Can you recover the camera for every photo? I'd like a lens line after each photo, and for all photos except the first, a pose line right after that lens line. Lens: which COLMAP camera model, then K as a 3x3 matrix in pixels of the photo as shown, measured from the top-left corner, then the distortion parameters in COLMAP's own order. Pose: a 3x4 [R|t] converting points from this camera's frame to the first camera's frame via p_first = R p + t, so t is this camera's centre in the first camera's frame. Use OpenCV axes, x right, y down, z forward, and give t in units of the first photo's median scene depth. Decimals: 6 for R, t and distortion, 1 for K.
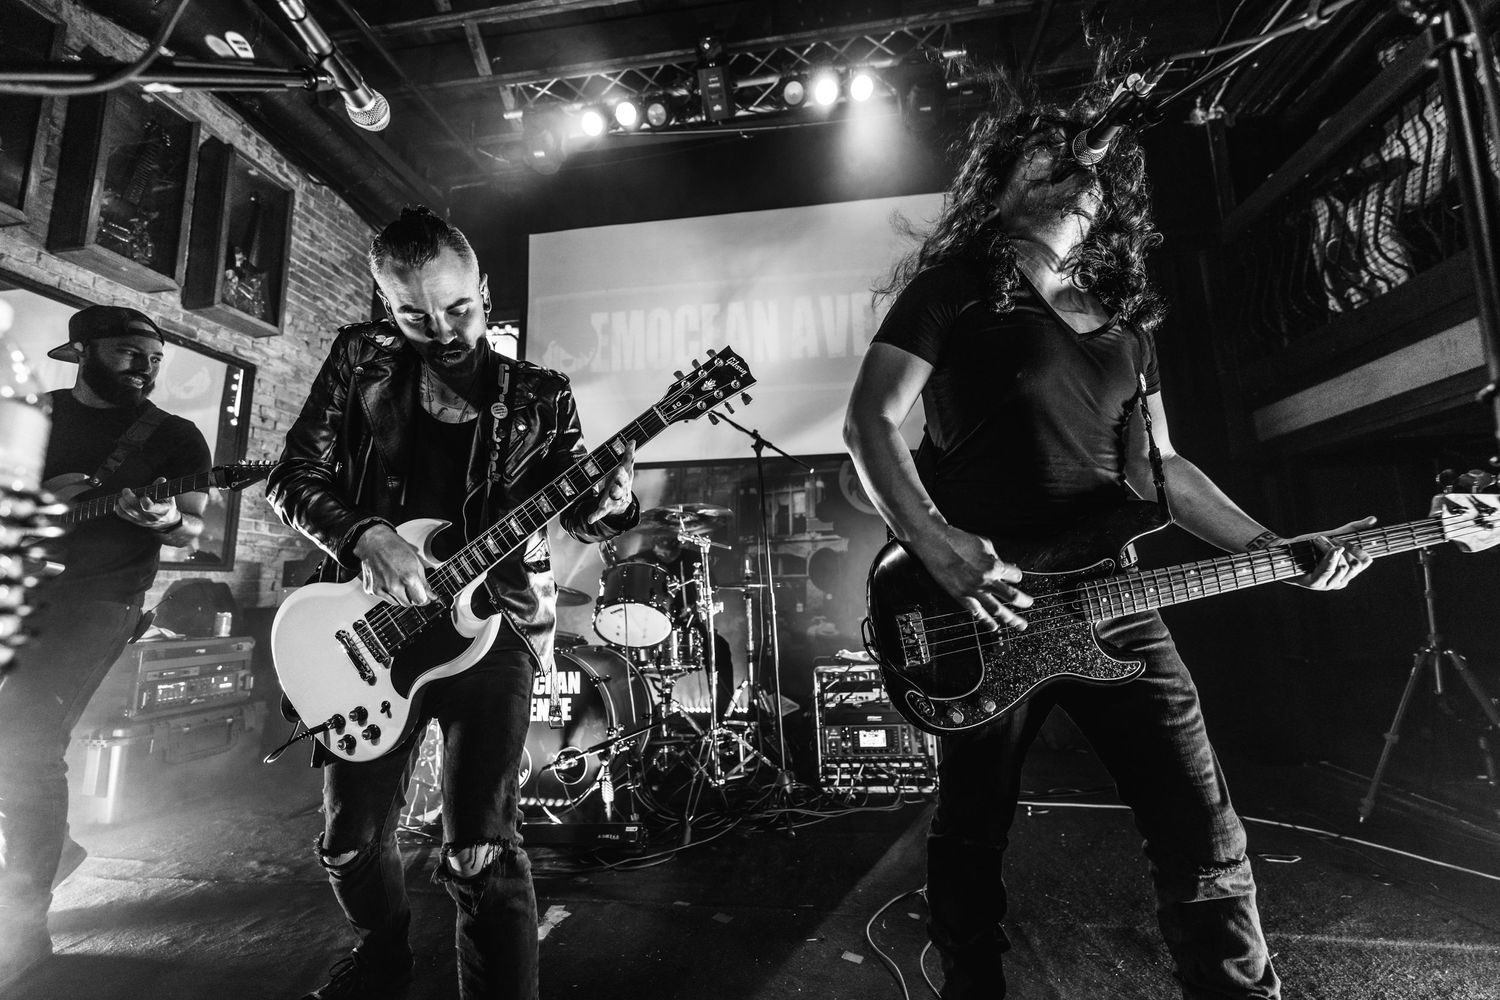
lens RADIAL K [[596.3, 0, 746.8], [0, 596.3, 503.3], [0, 0, 1]] dist [0.002251, 0.000534]
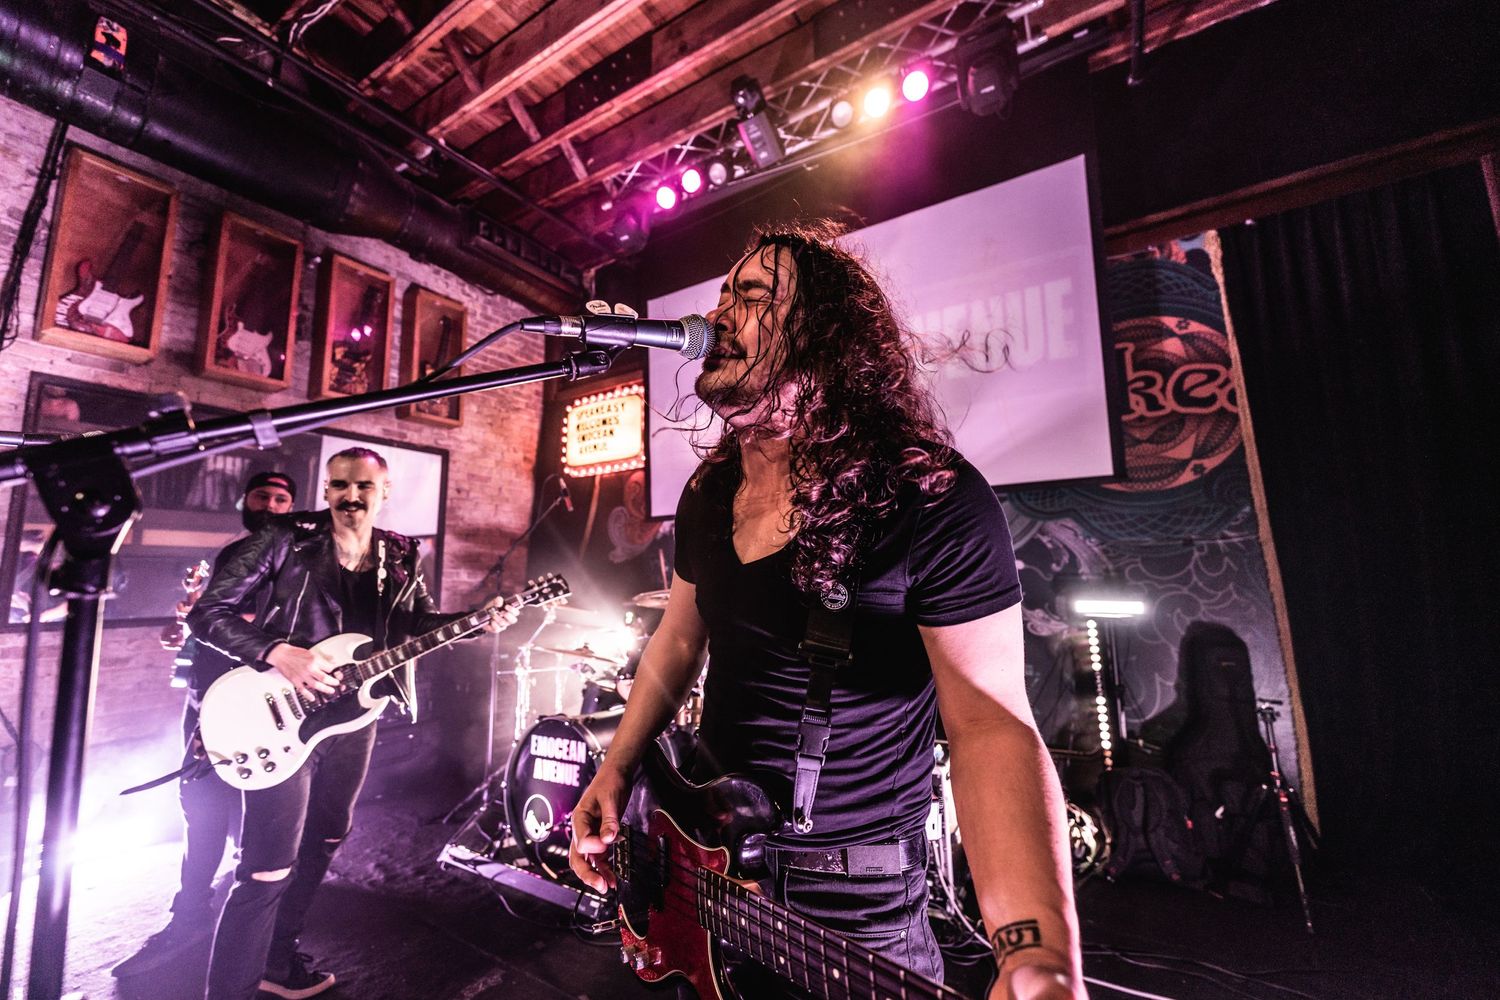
lens RADIAL K [[596.3, 0, 746.8], [0, 596.3, 503.3], [0, 0, 1]] dist [0.002251, 0.000534]
pose [[0.915477, -0.044939, -0.399852, 0.285640], [0.053304, 0.998530, 0.009819, -0.098621], [0.398823, -0.030303, 0.916527, 0.069421]]
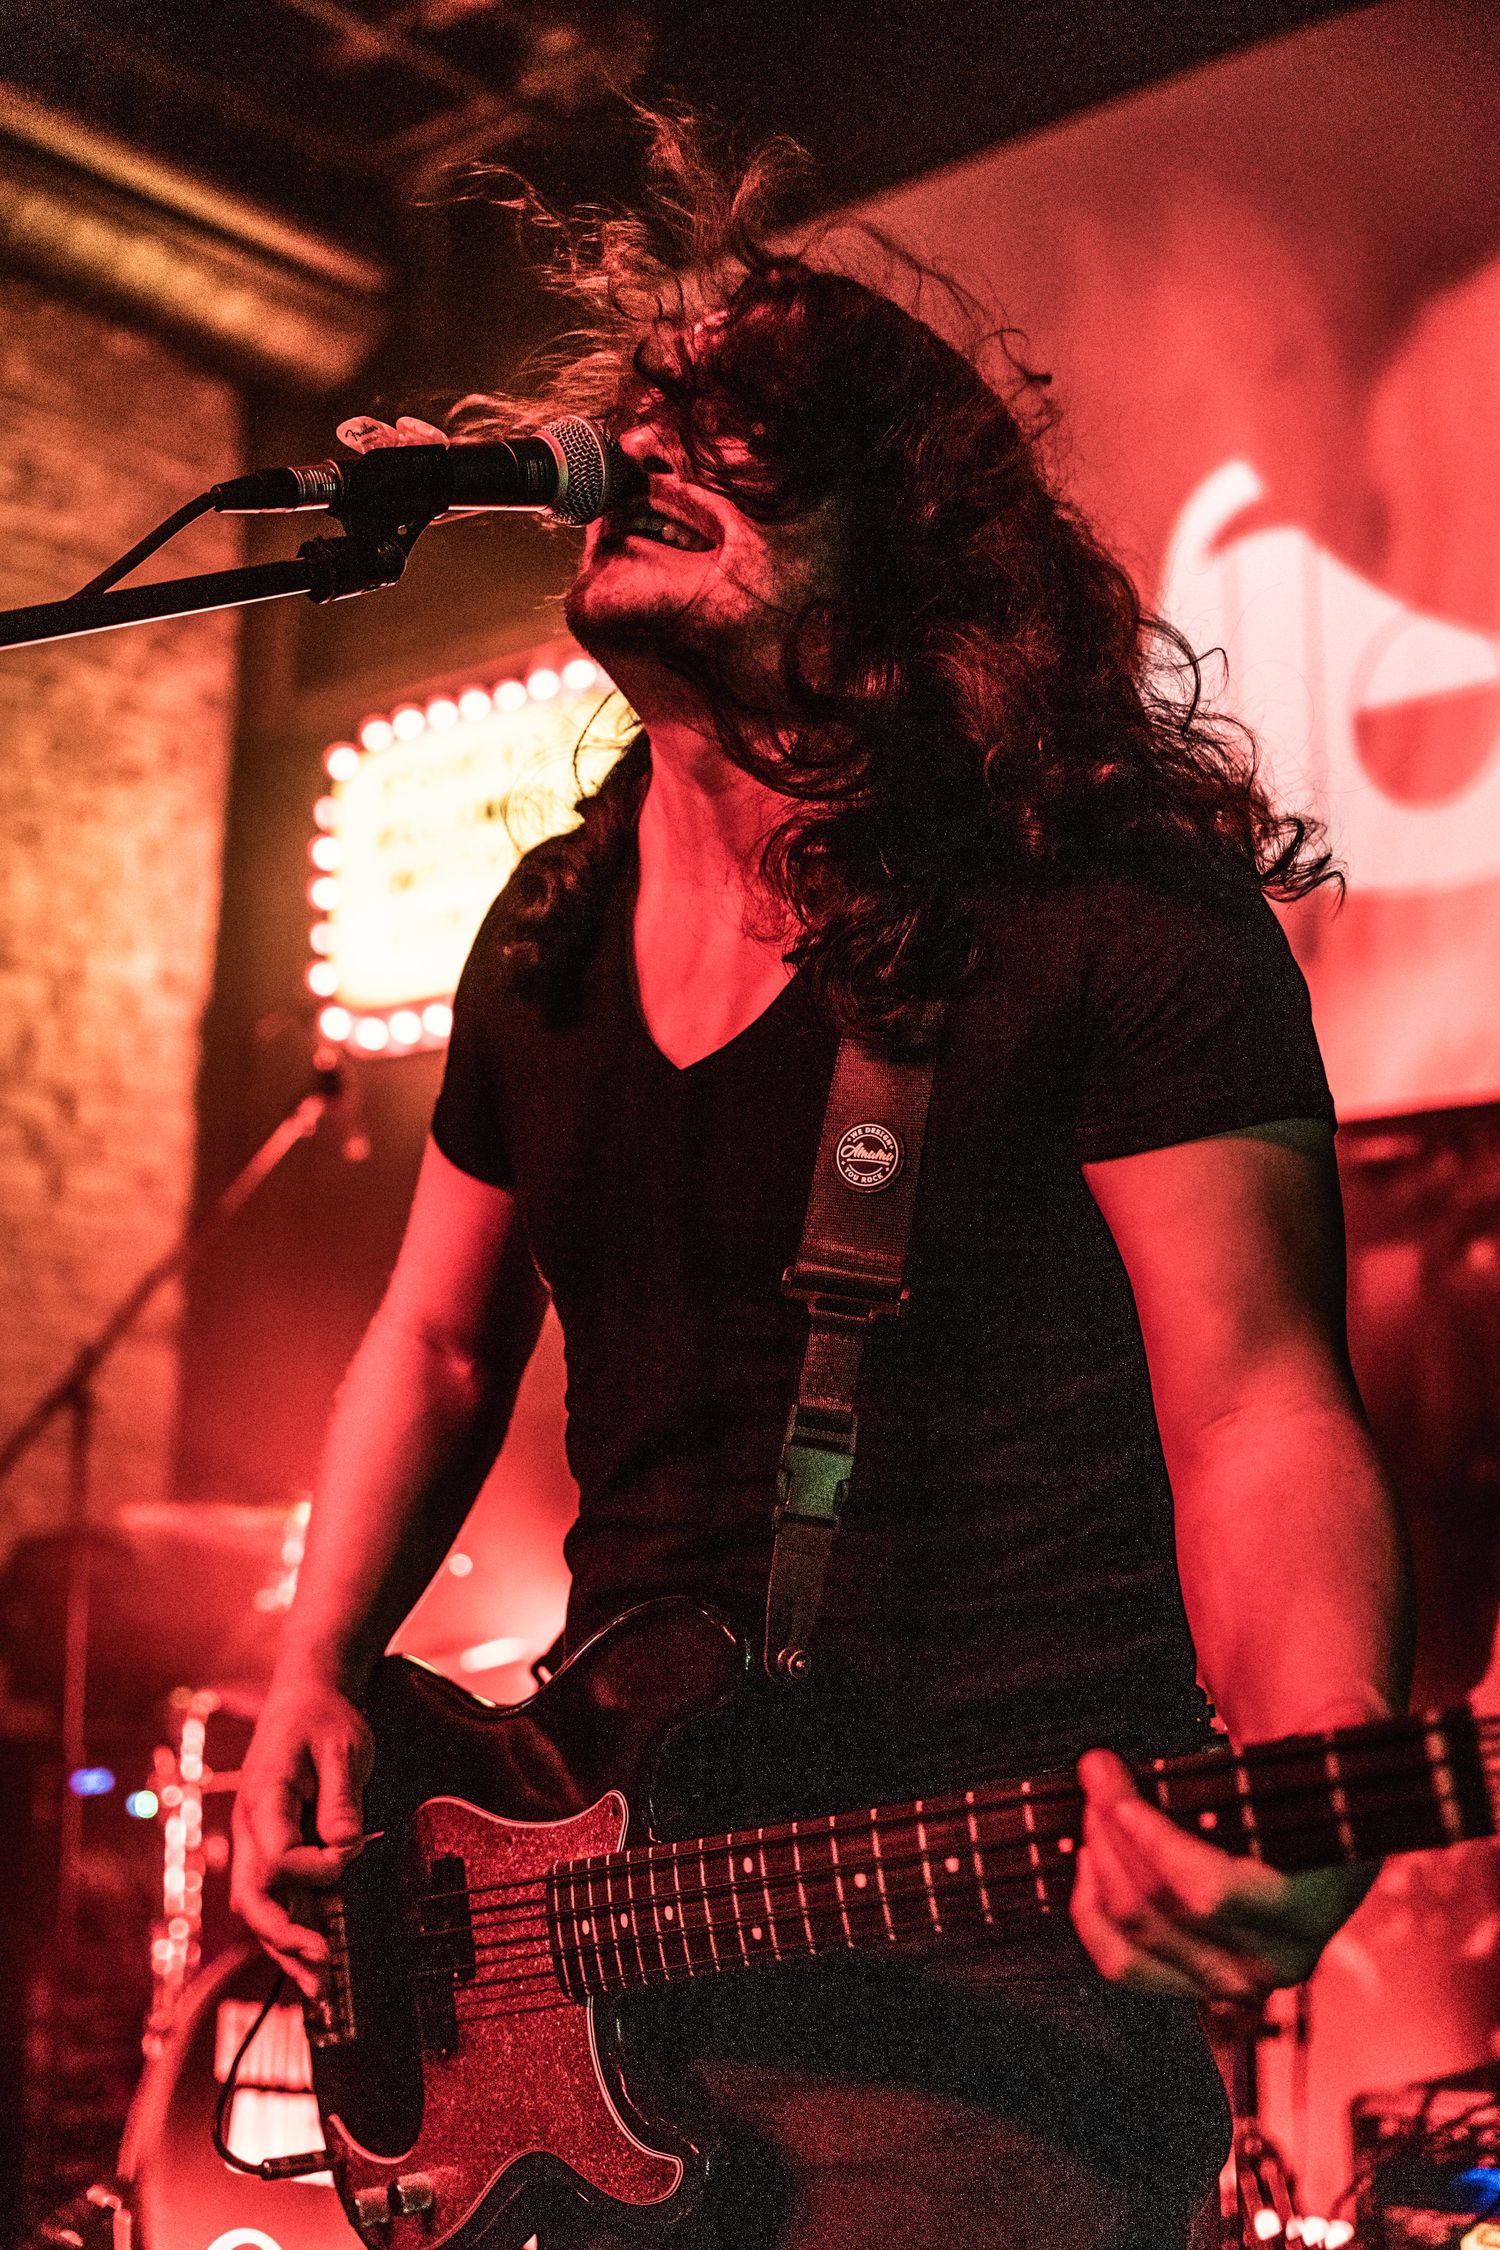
lens RADIAL K [[2892.5, 0, 750.0], [0, 2892.5, 1125.0], [0, 0, 1]] dist [-0.005126, -0.004091]
pose [[0.839829, -0.072416, -0.538000, 0.407002], [0.068786, 0.997270, -0.026859, -0.064632], [0.538476, -0.014450, 0.842517, -0.052850]]
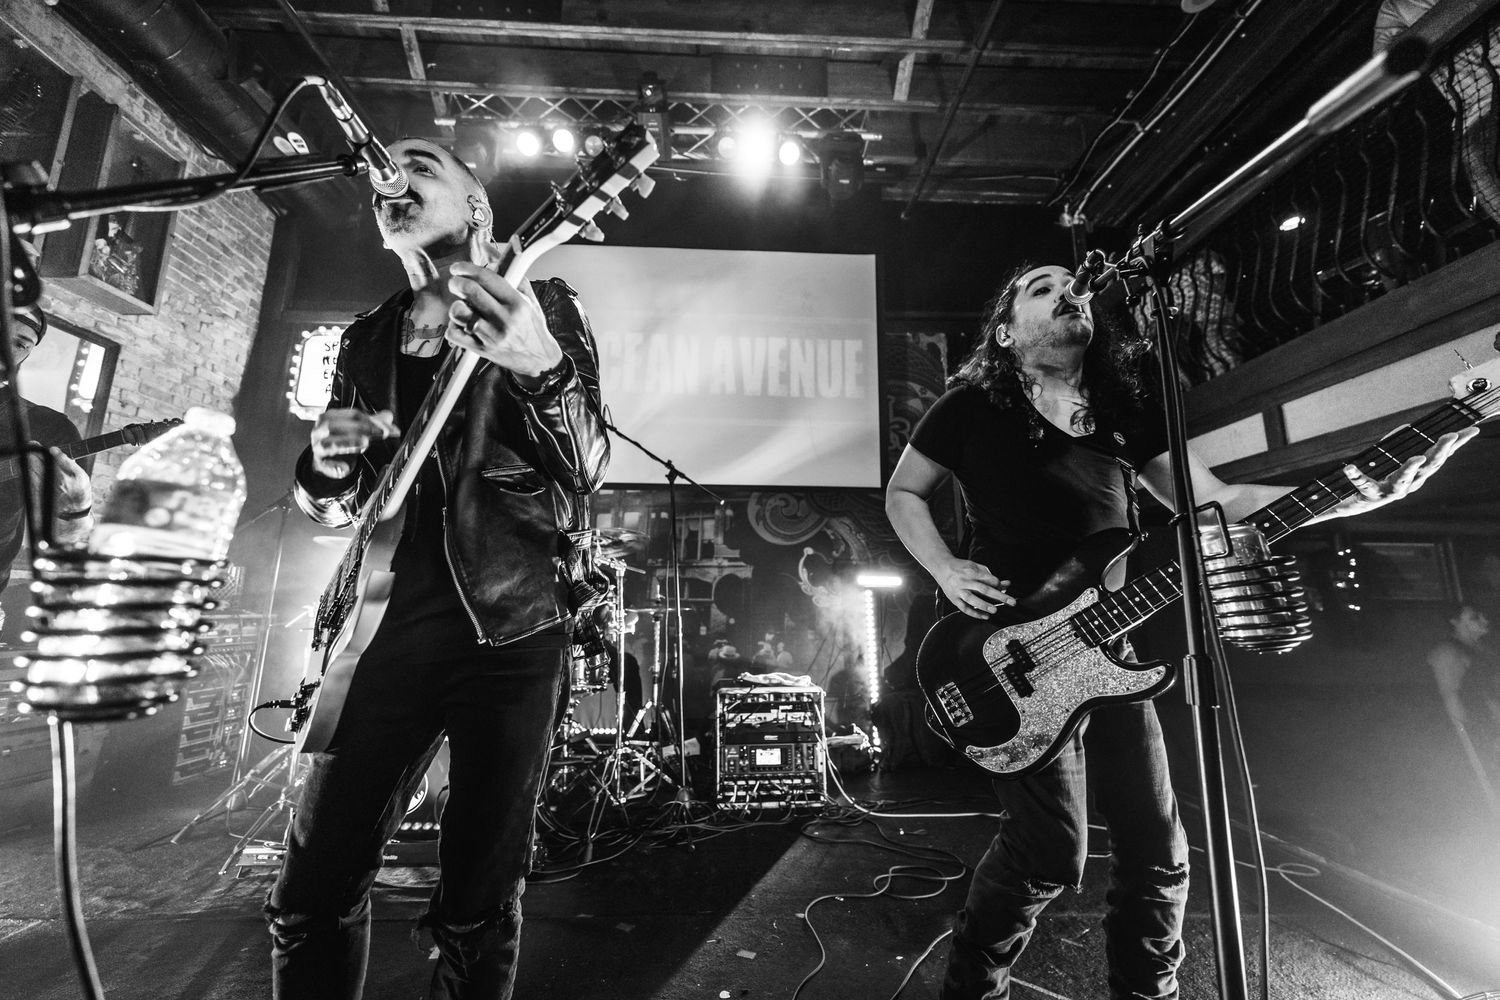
lens RADIAL K [[596.3, 0, 746.8], [0, 596.3, 503.3], [0, 0, 1]] dist [0.002251, 0.000534]
pose [[0.984697, 0.062987, 0.162496, -0.020654], [-0.057390, 0.997593, -0.038915, -0.010804], [-0.164556, 0.028994, 0.985942, -0.043033]]
